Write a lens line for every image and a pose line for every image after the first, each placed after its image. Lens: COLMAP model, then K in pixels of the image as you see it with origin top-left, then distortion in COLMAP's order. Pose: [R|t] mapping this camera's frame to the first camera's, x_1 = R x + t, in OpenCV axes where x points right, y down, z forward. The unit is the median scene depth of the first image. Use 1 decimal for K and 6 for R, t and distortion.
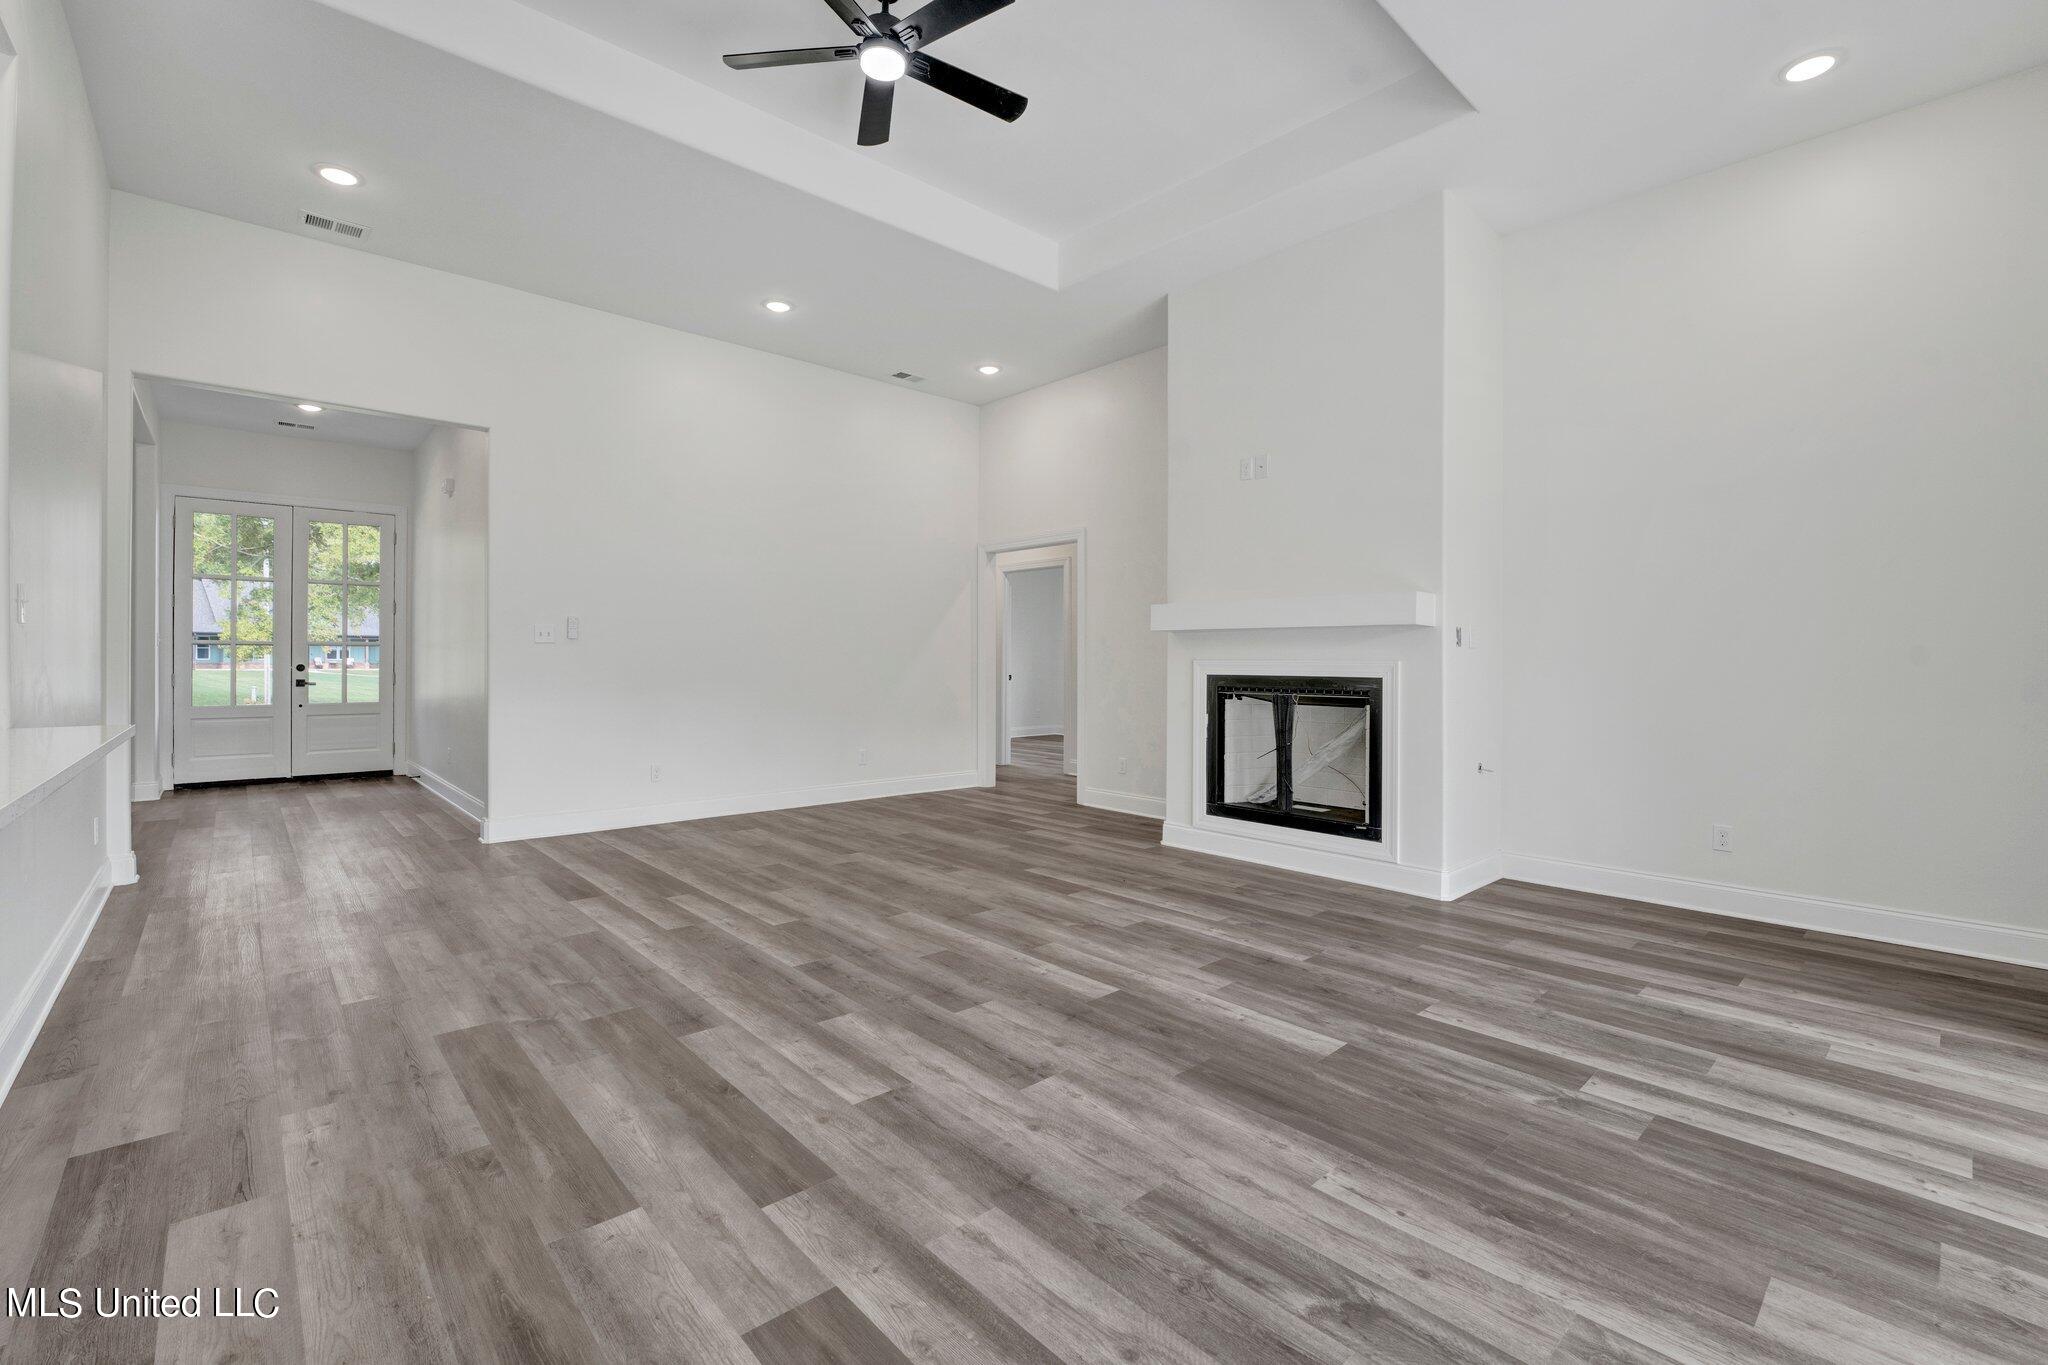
lens RADIAL K [[873.1, 0, 1021.1], [0, 873.1, 661.5], [0, 0, 1]] dist [-0.001889, 0.000372]
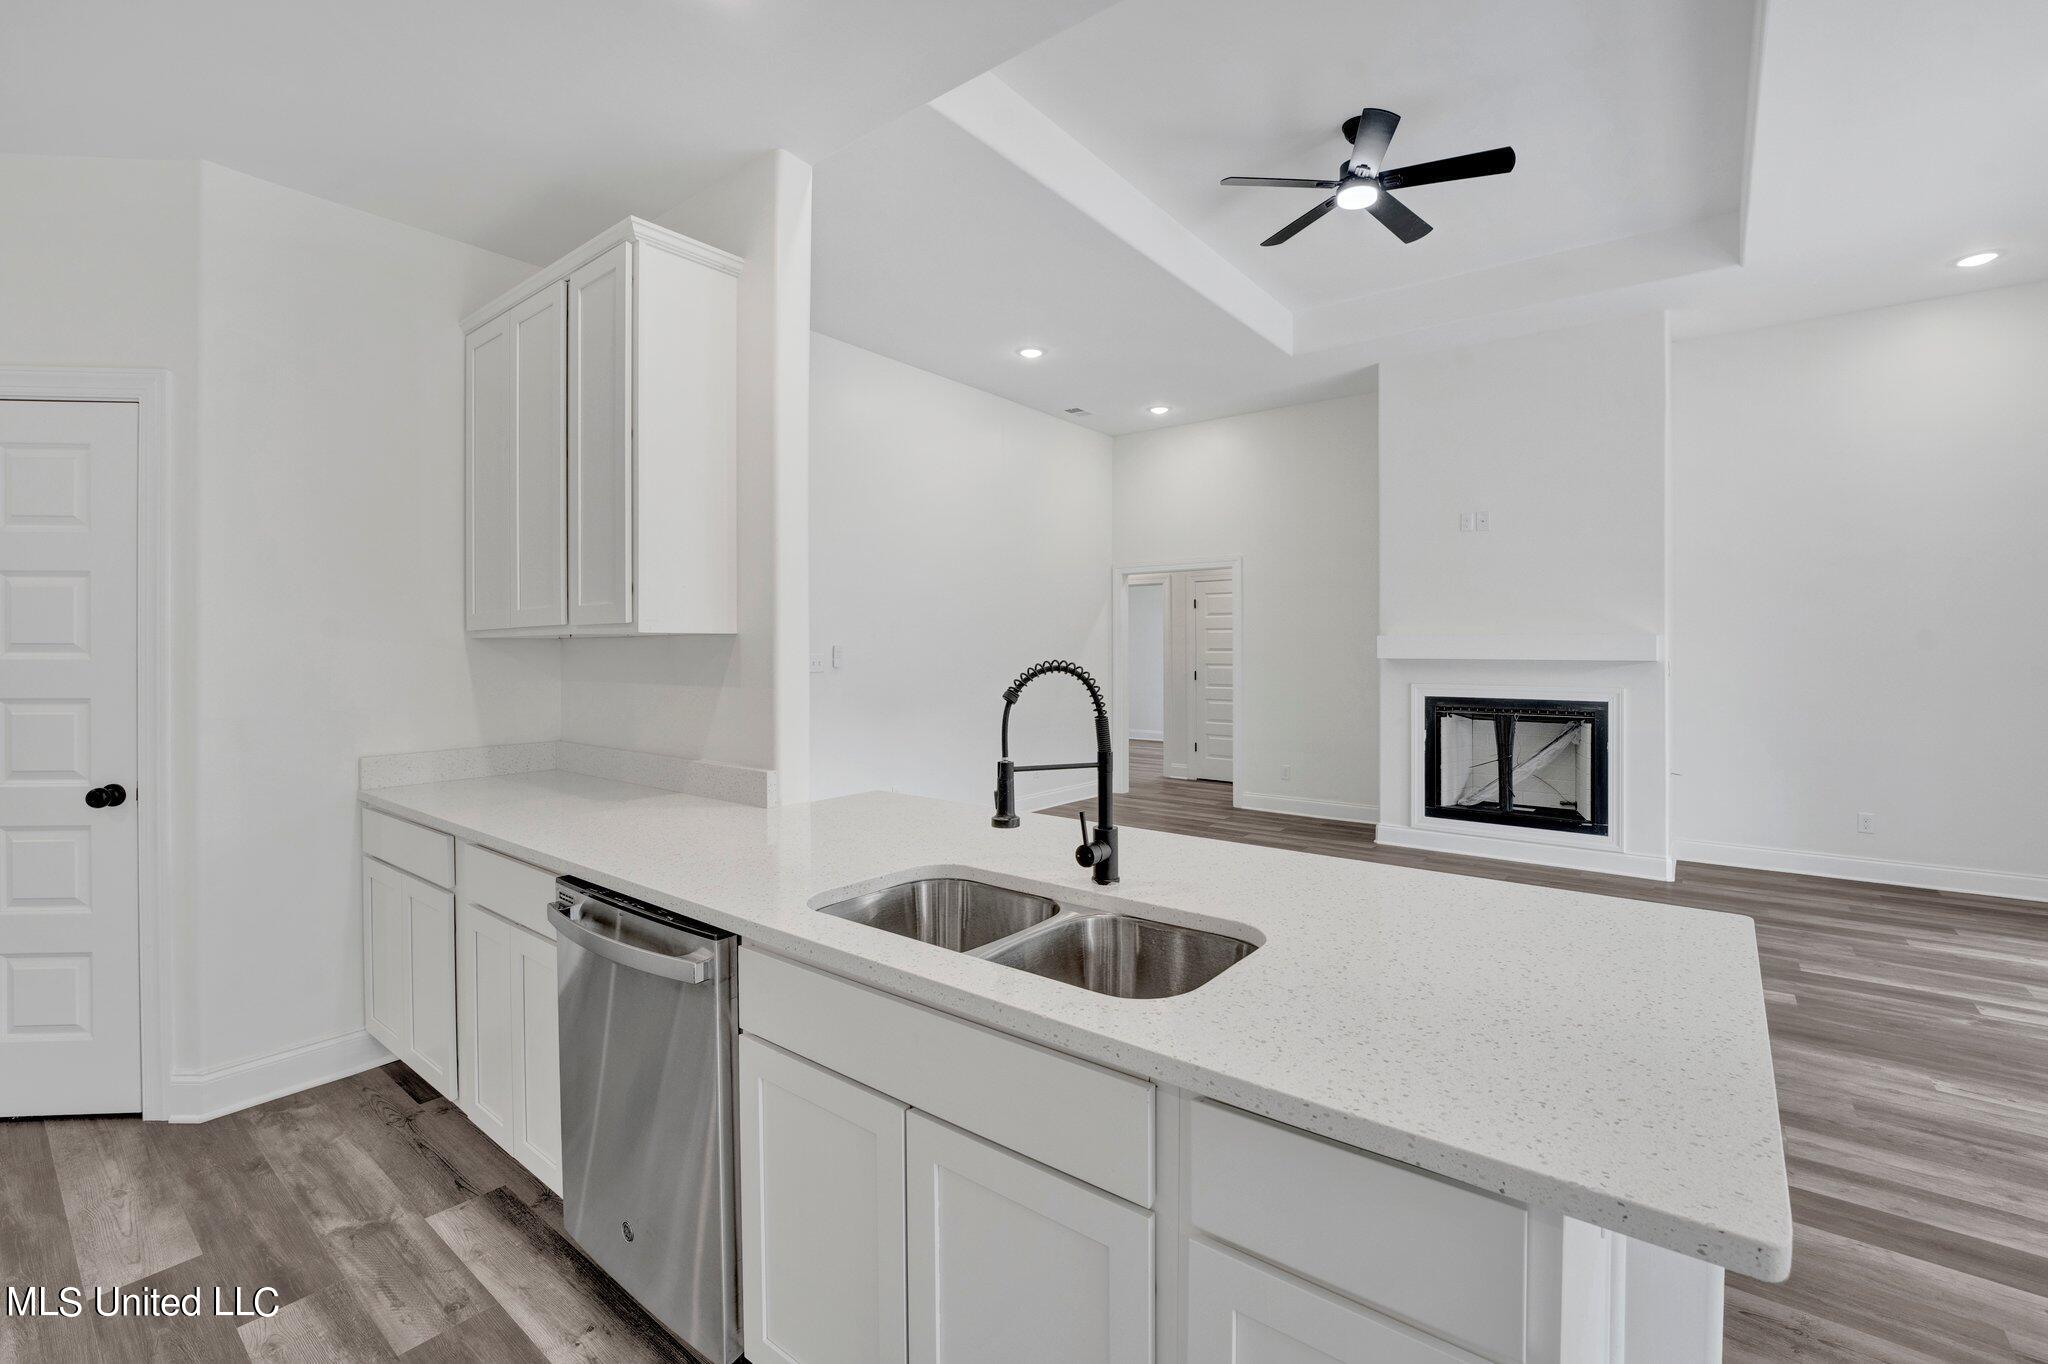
lens RADIAL K [[879.1, 0, 1026.2], [0, 879.1, 653.7], [0, 0, 1]] dist [-0.000450, -0.000001]
pose [[0.984087, -0.005070, 0.177613, -0.580544], [0.004342, 0.999981, 0.004488, -0.055222], [-0.177633, -0.003645, 0.984090, -0.065663]]
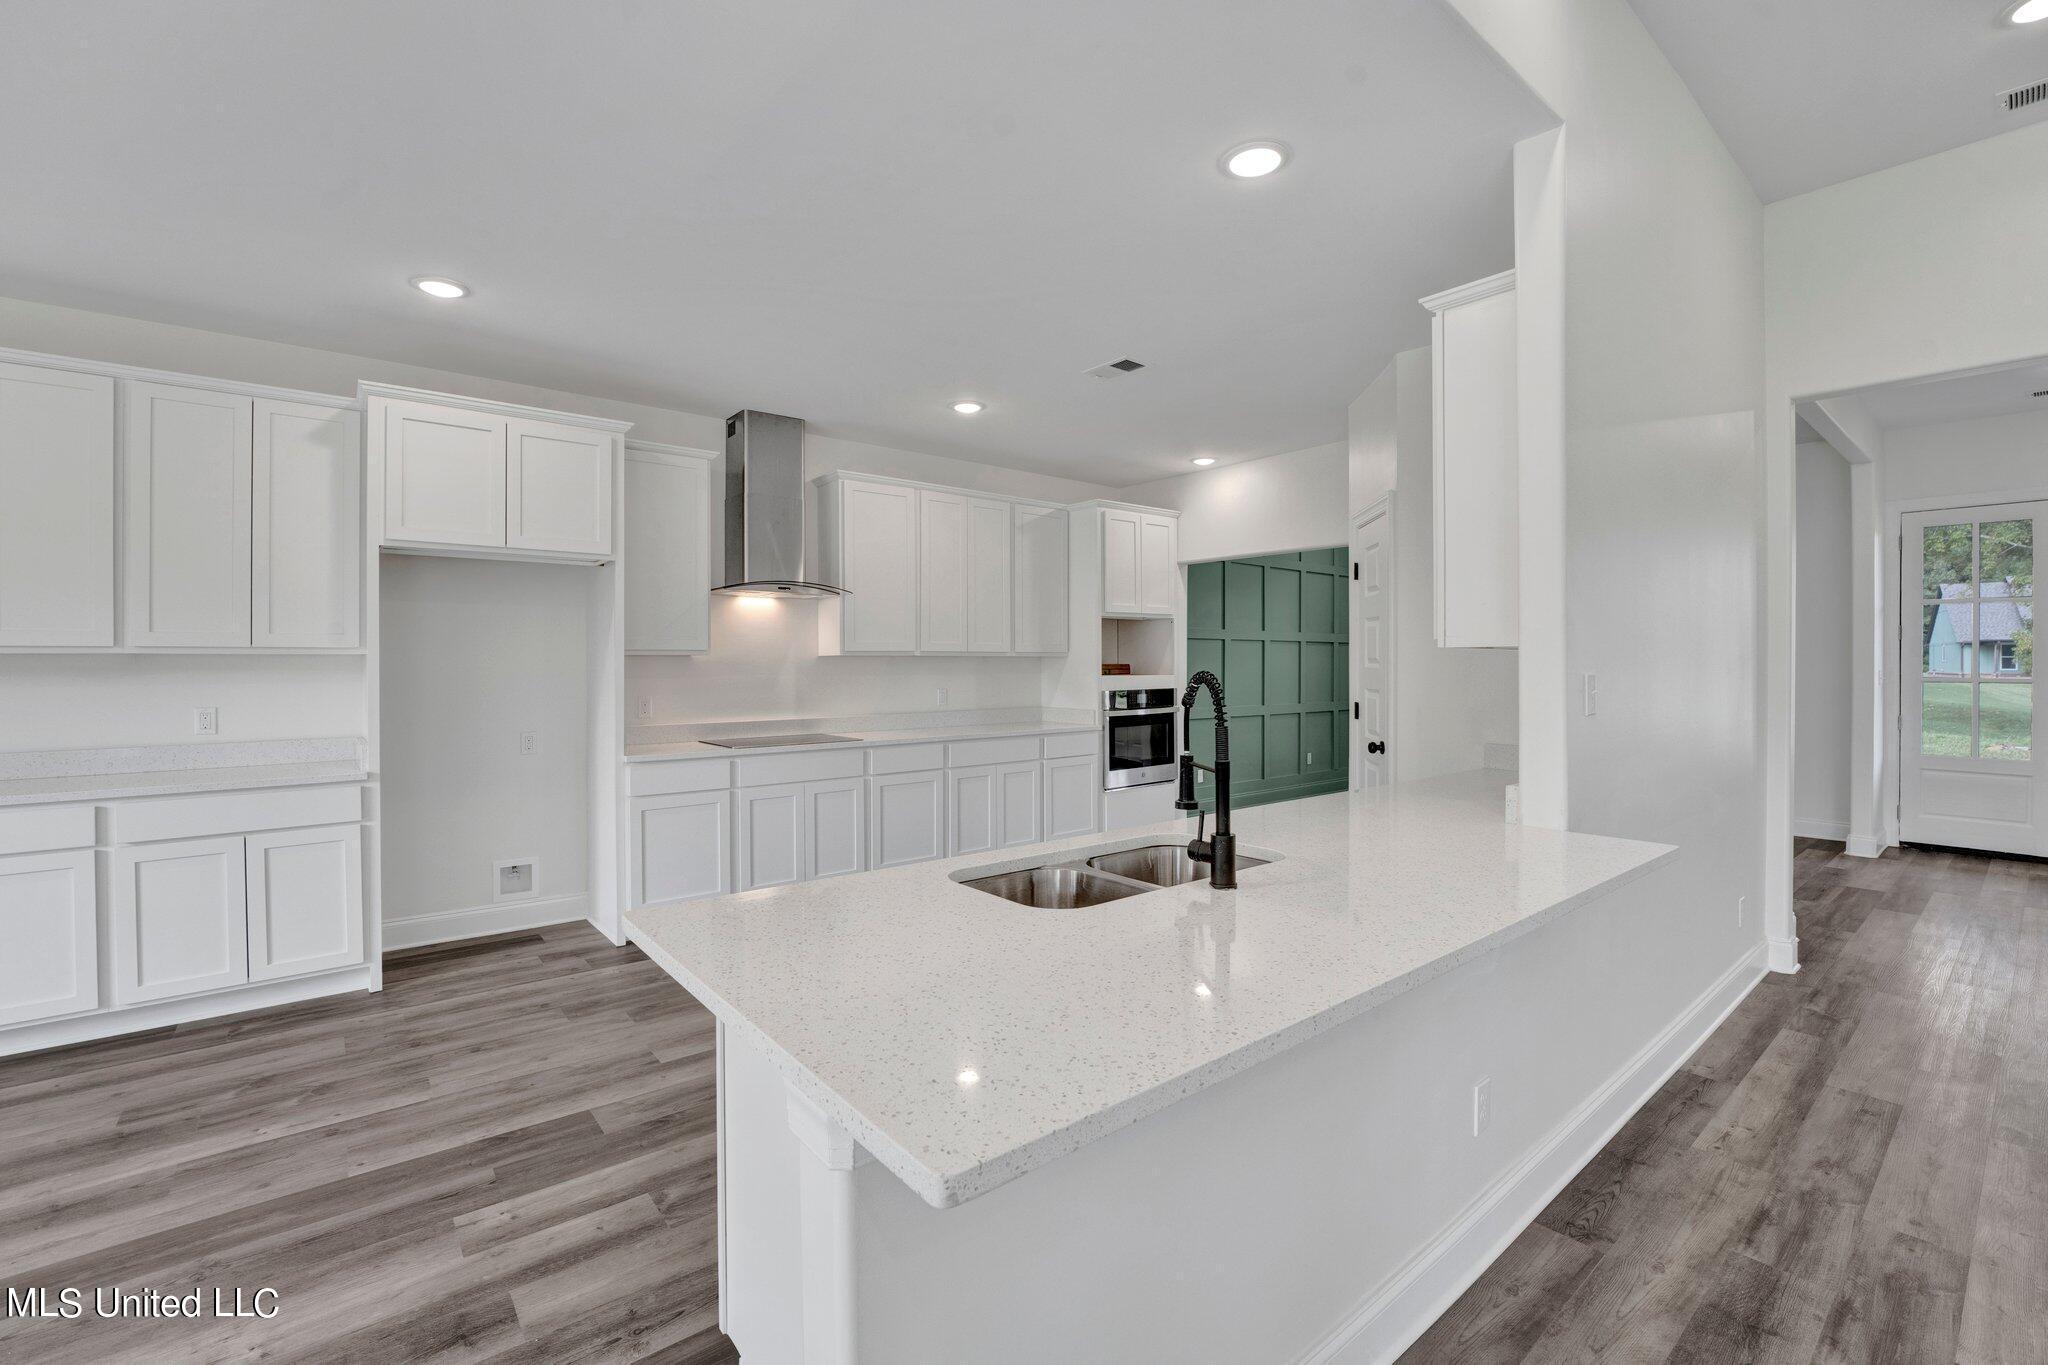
lens RADIAL K [[873.1, 0, 1021.1], [0, 873.1, 661.5], [0, 0, 1]] dist [-0.001889, 0.000372]
pose [[-0.042473, 0.000584, -0.999097, -0.089804], [-0.001565, 0.999999, 0.000651, -0.056201], [0.999096, 0.001591, -0.042472, 0.230612]]
